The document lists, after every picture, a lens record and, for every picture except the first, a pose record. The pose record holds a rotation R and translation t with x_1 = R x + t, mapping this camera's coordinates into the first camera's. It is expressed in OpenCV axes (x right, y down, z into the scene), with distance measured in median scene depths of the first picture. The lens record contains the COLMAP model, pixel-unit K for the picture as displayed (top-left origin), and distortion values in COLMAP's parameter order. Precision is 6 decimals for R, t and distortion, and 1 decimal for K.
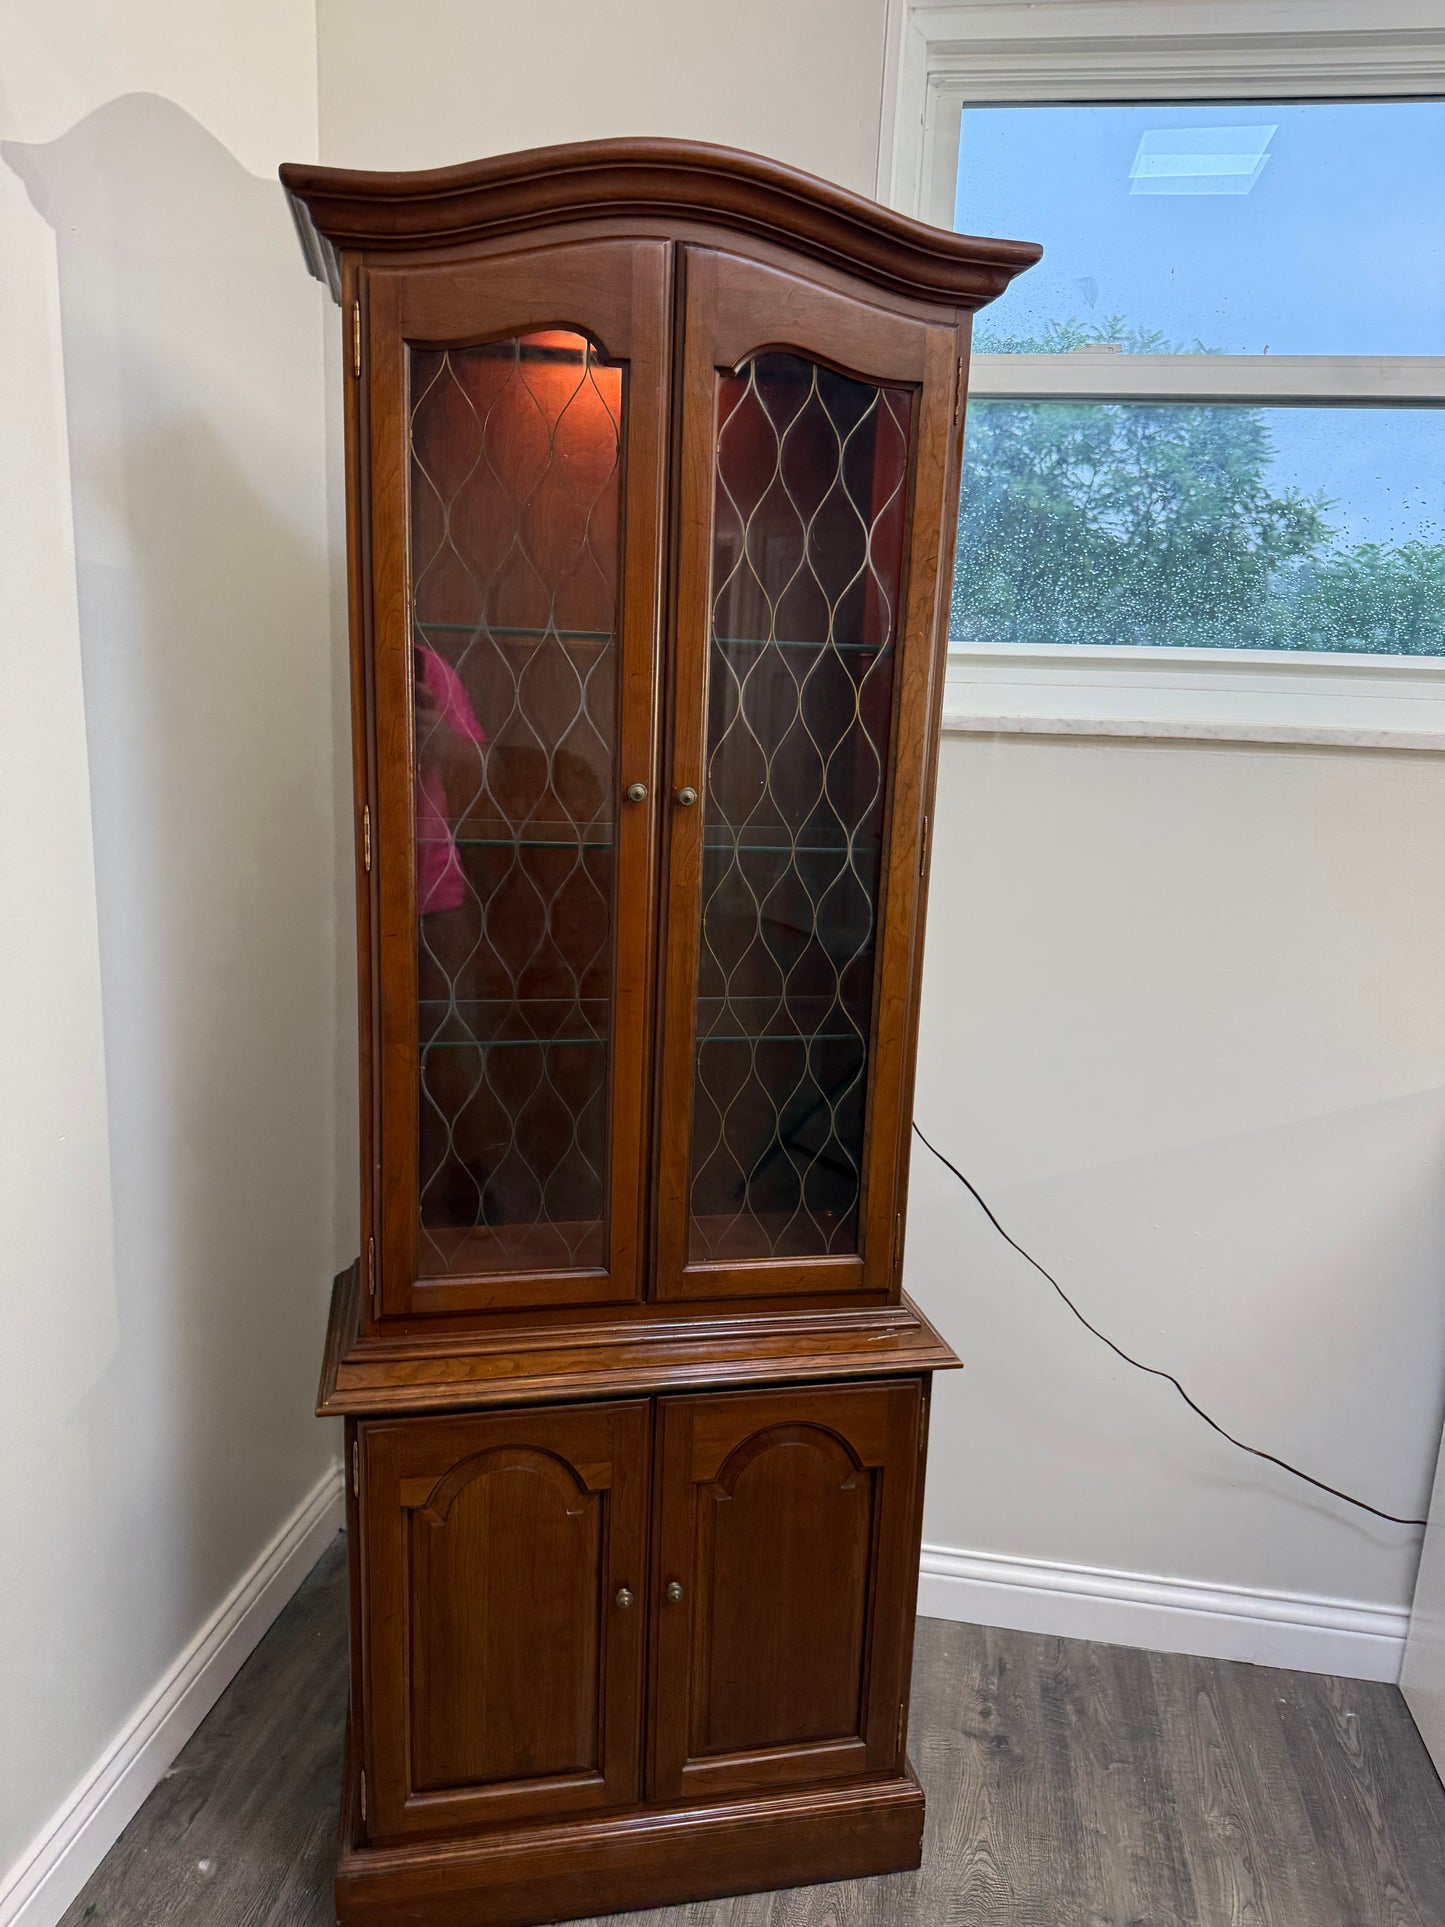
lens RADIAL K [[1399.5, 0, 718.8], [0, 1399.5, 970.7], [0, 0, 1]] dist [0.001108, -0.005901]
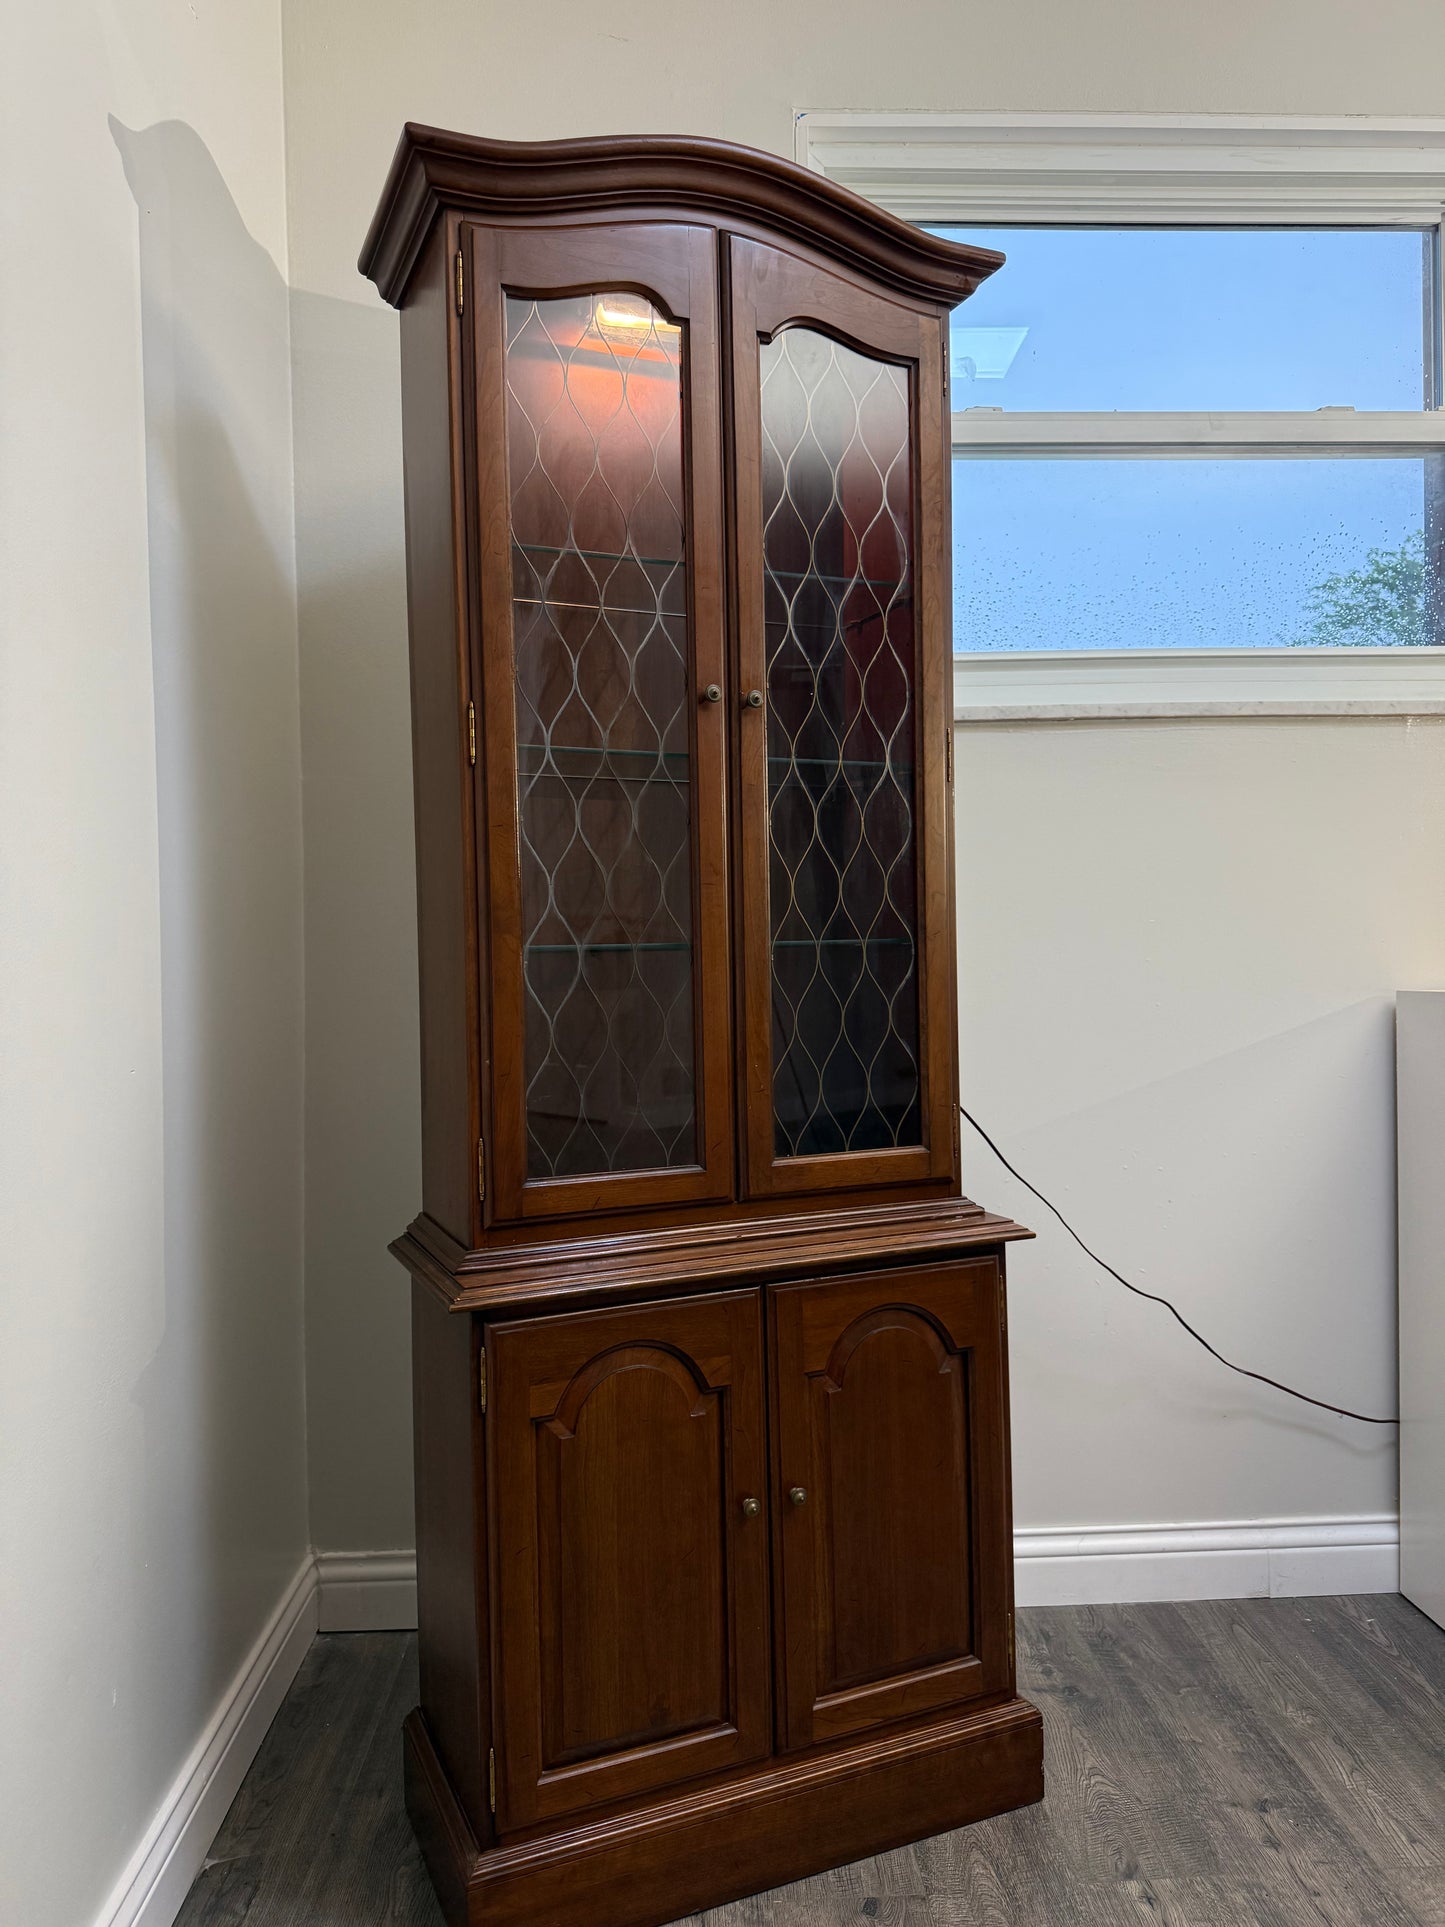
lens RADIAL K [[1396.3, 0, 722.6], [0, 1396.3, 964.8], [0, 0, 1]] dist [0.005818, -0.010110]
pose [[0.975906, -0.059826, 0.209828, -0.255786], [0.099435, 0.977952, -0.183639, 0.245002], [-0.194215, 0.200078, 0.960338, -0.003039]]
